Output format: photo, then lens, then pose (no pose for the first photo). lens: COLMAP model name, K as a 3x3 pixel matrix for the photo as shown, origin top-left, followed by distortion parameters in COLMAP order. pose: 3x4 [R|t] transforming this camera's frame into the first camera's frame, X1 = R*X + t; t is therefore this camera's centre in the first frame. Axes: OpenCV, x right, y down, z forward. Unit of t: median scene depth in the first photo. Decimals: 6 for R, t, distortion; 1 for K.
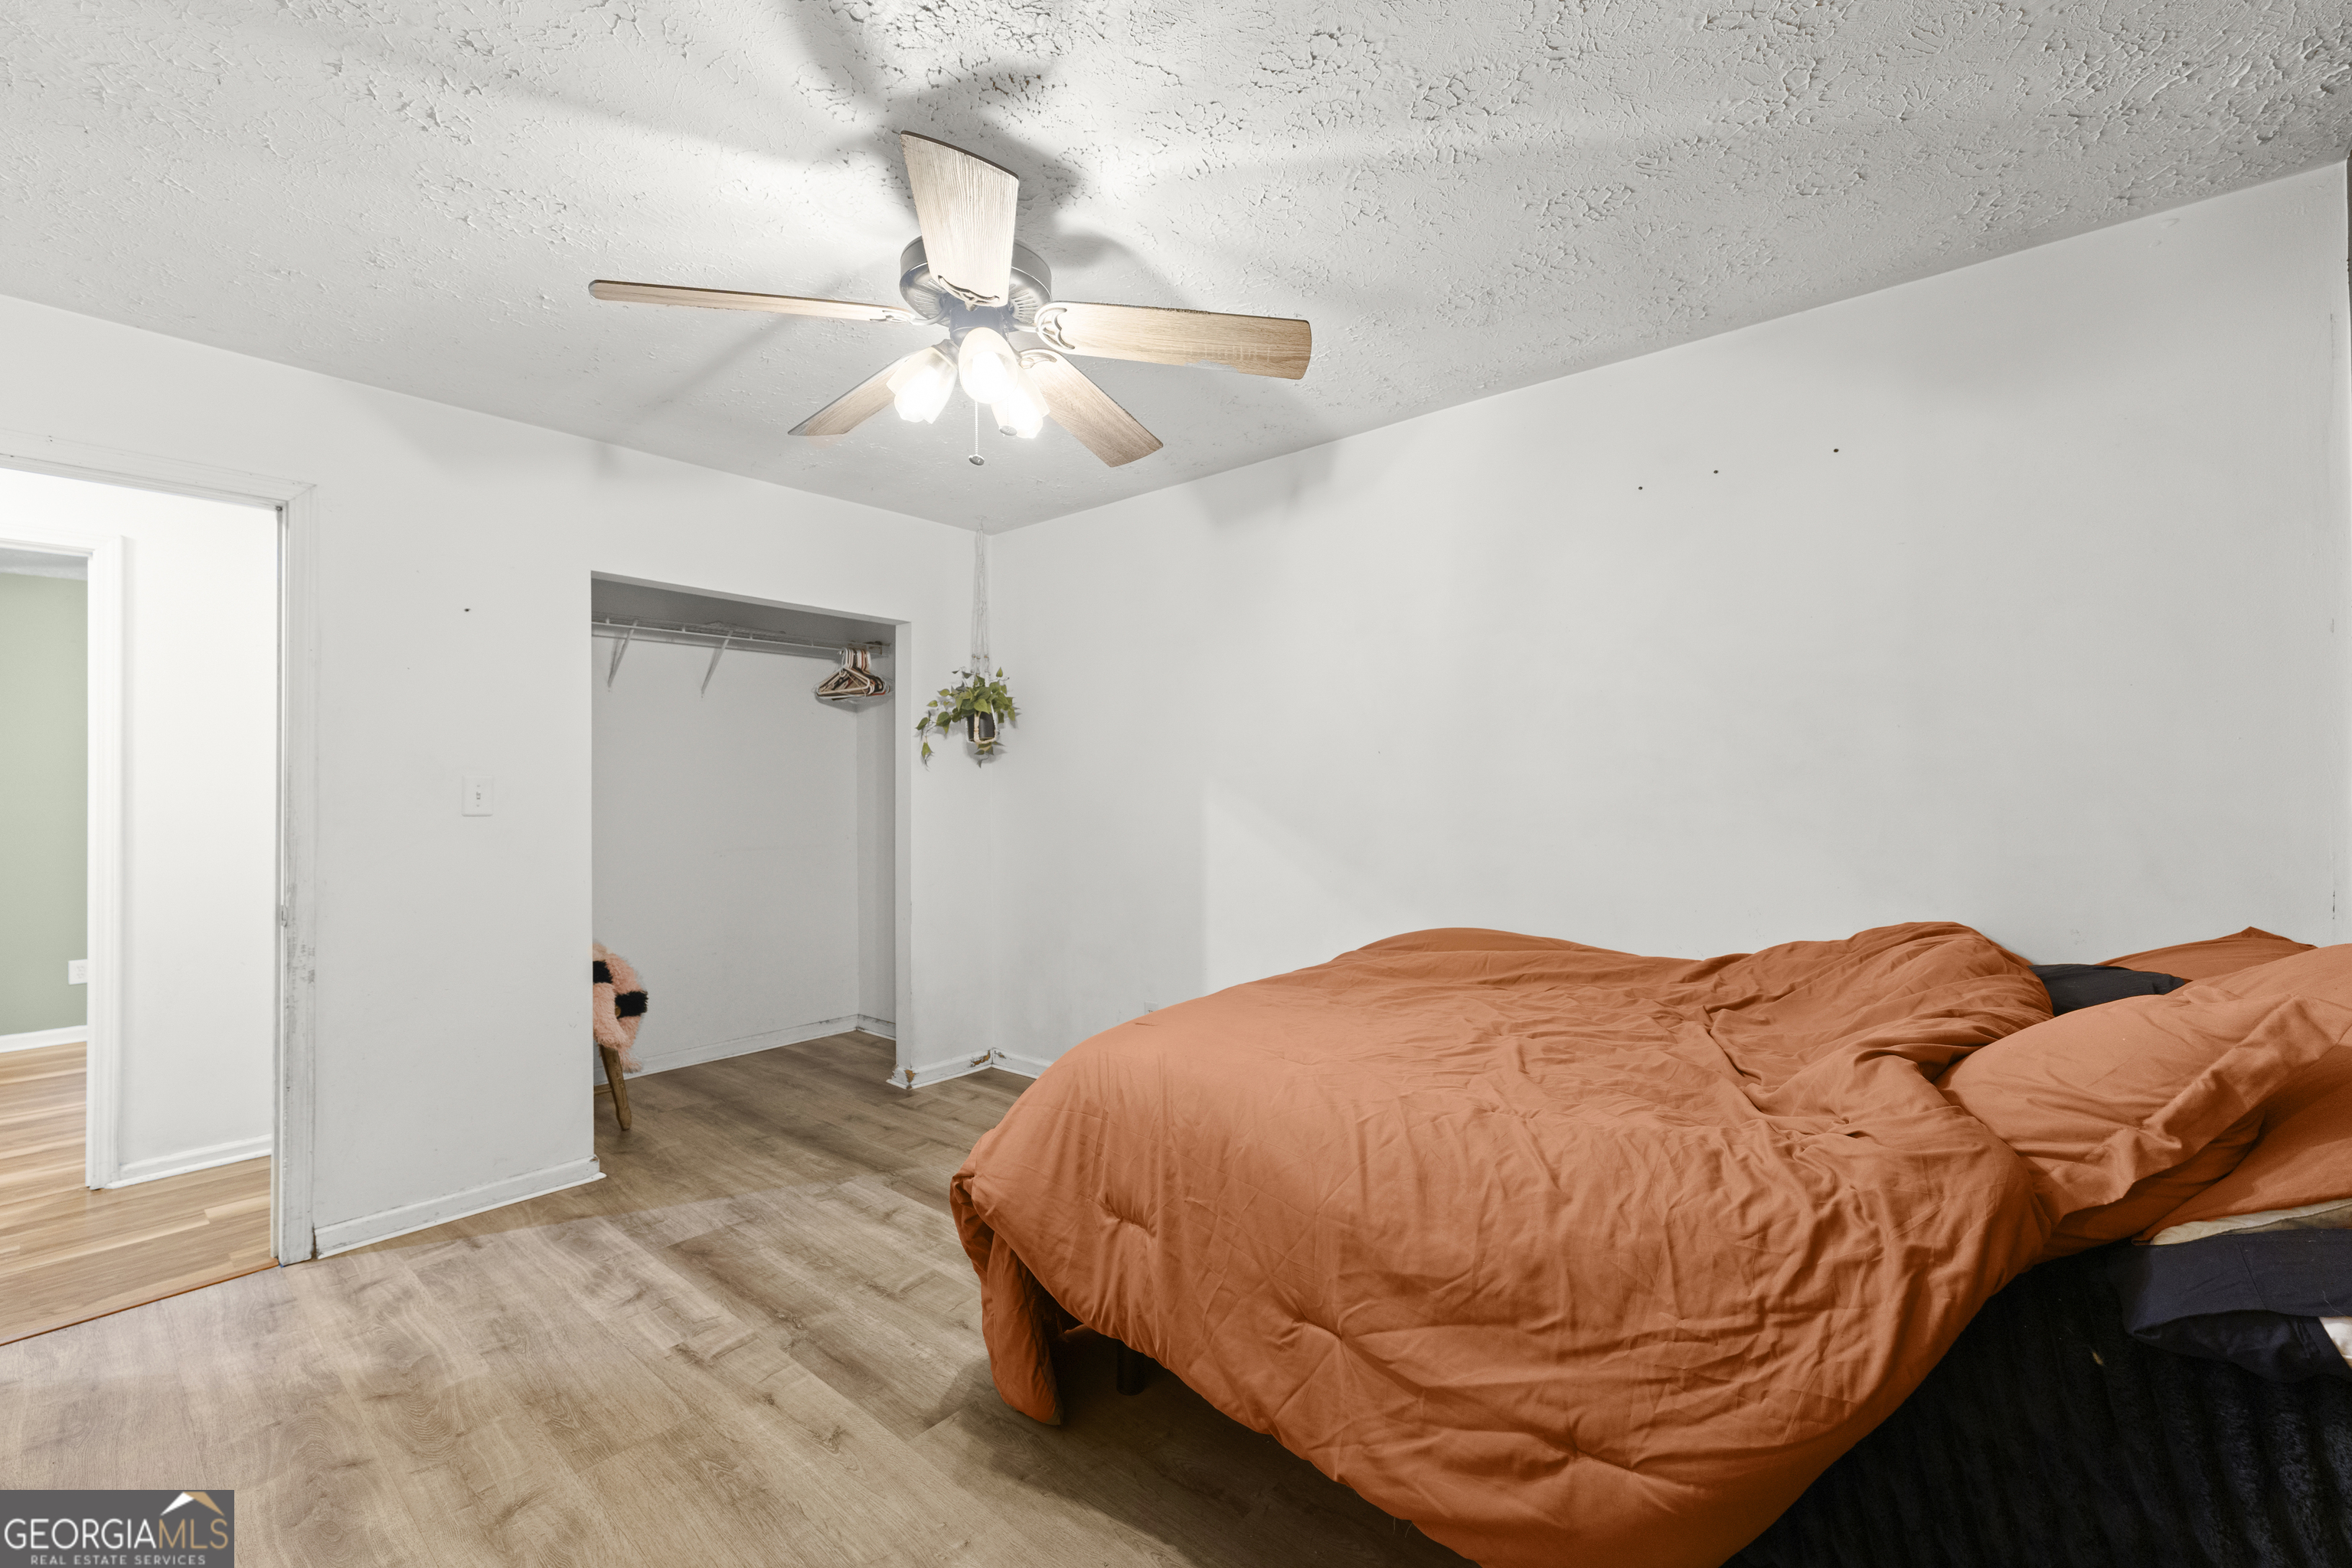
lens RADIAL K [[954.3, 0, 1176.0], [0, 954.3, 784.0], [0, 0, 1]] dist [-0.002483, -0.000282]
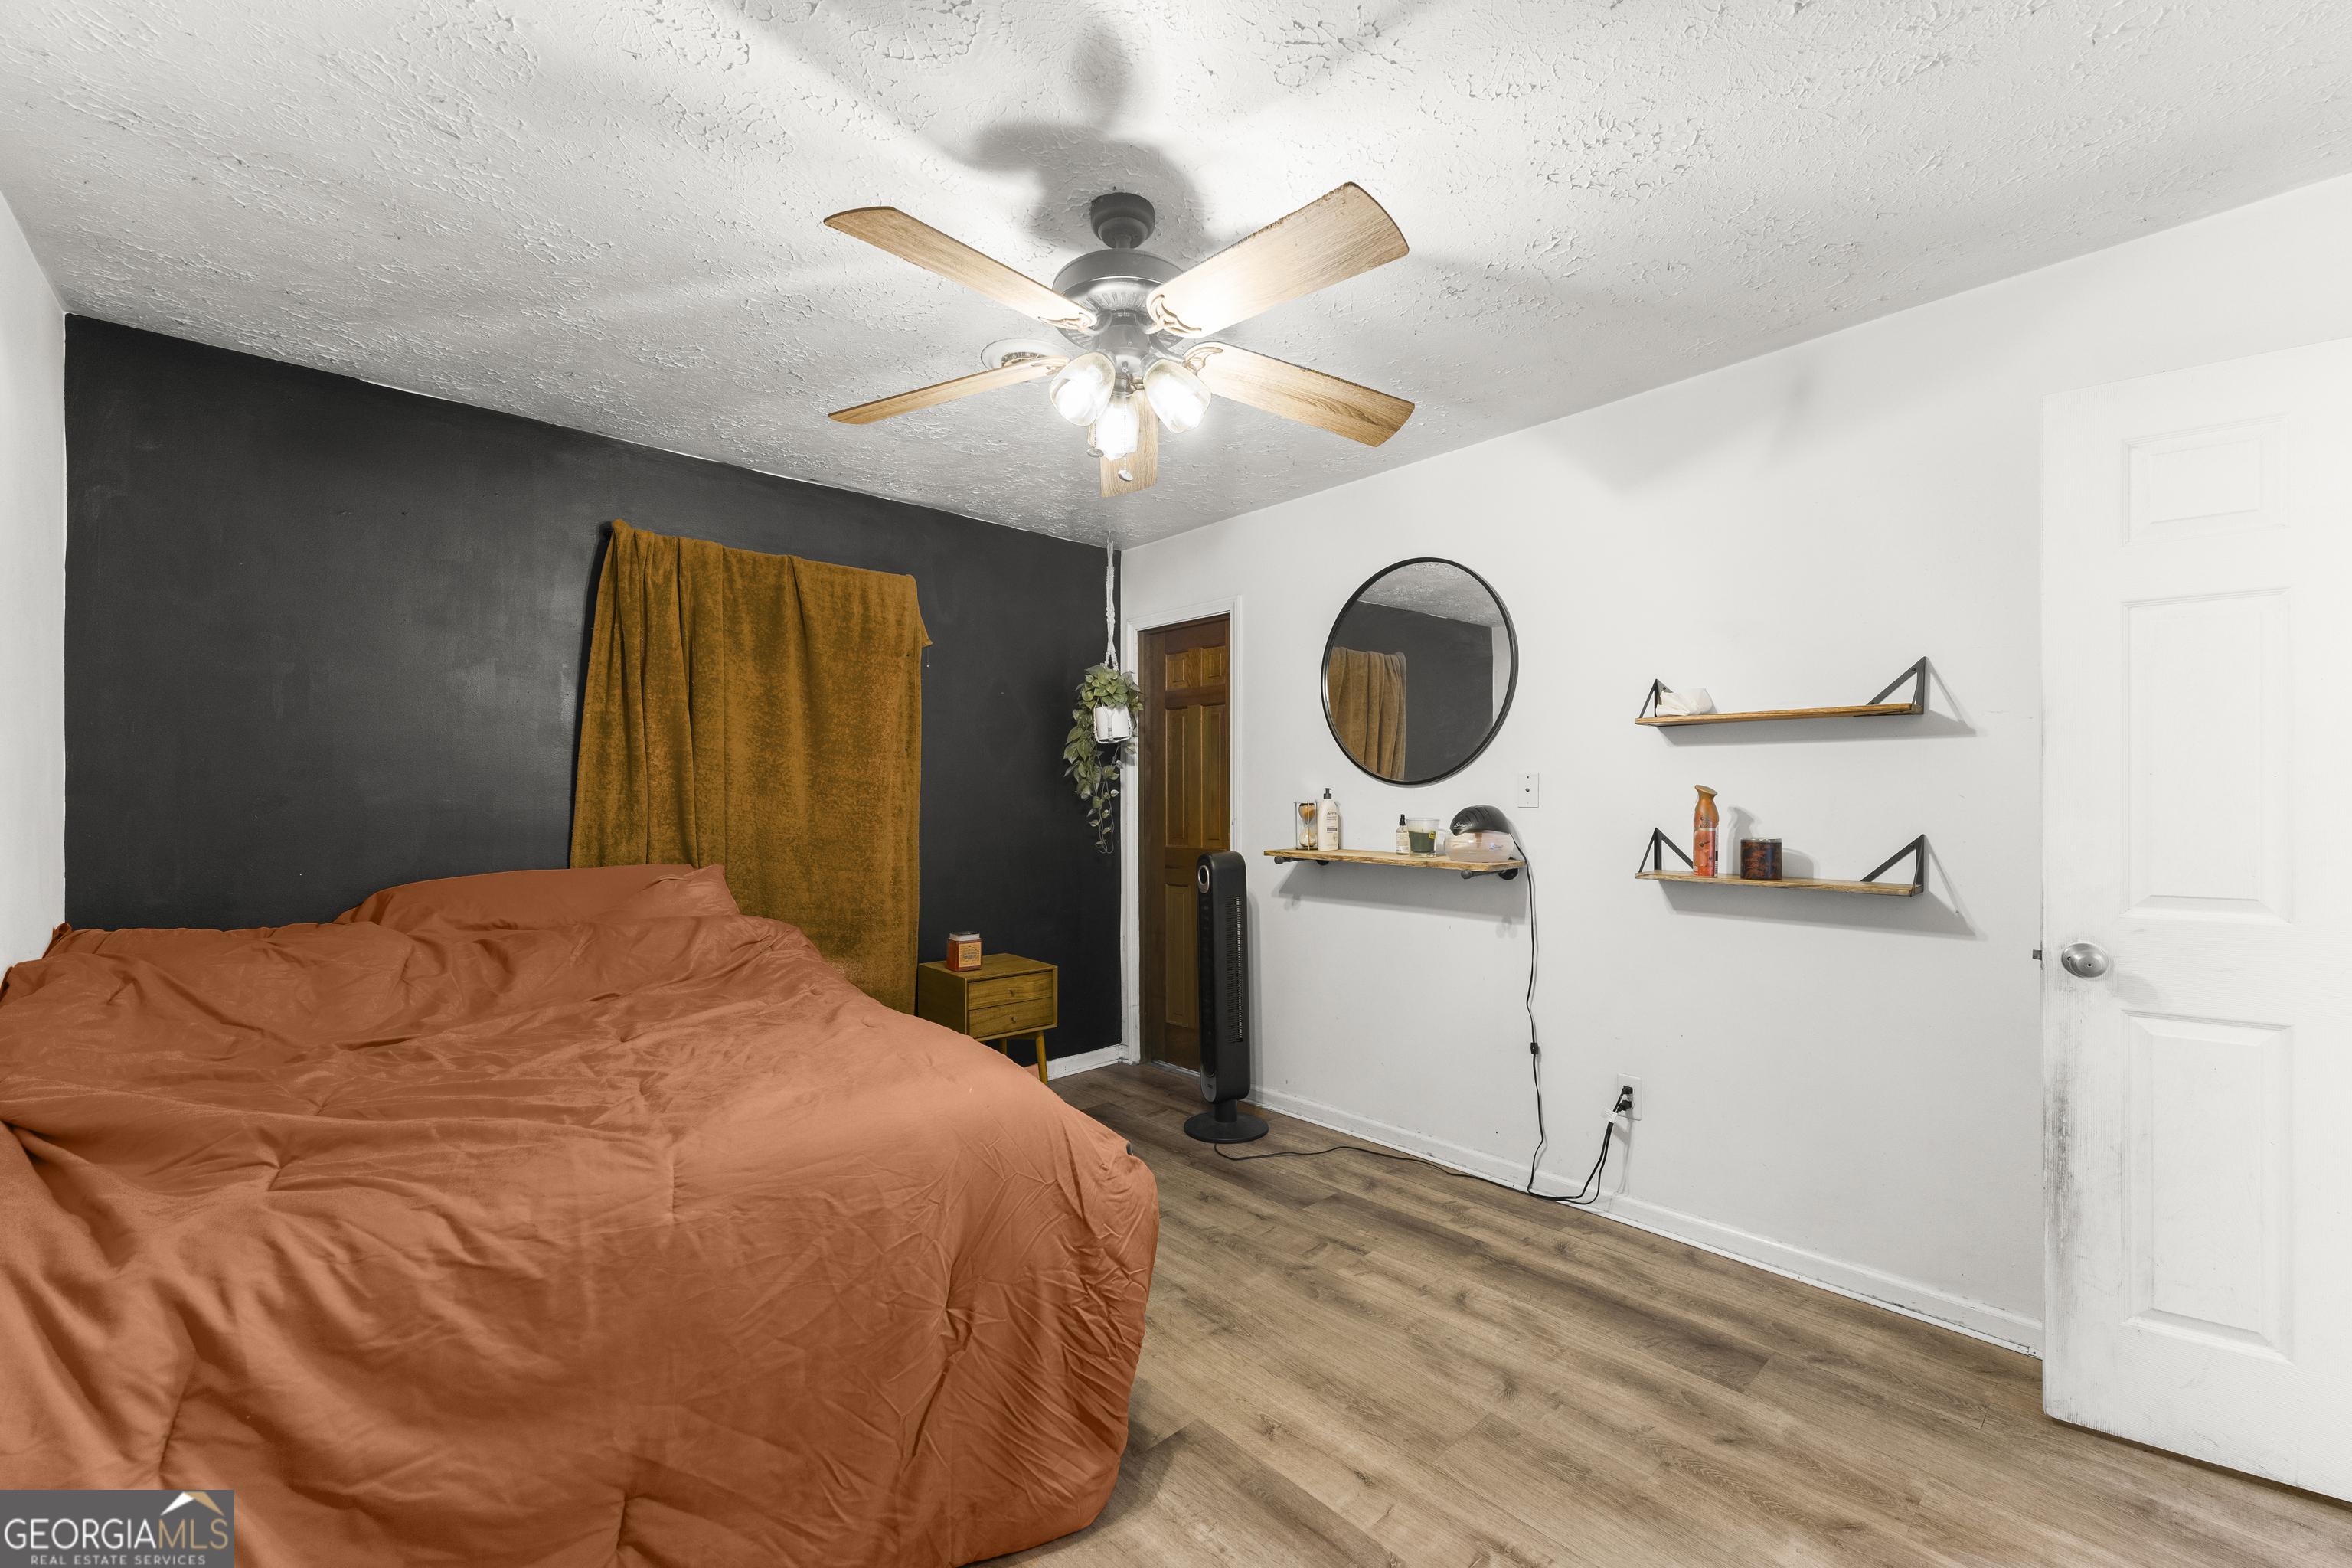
lens RADIAL K [[954.3, 0, 1176.0], [0, 954.3, 784.0], [0, 0, 1]] dist [-0.002483, -0.000282]
pose [[-0.990662, 0.011445, 0.135858, -0.391671], [0.009417, 0.999835, -0.015559, 0.012518], [-0.136014, -0.014135, -0.990606, 1.963118]]
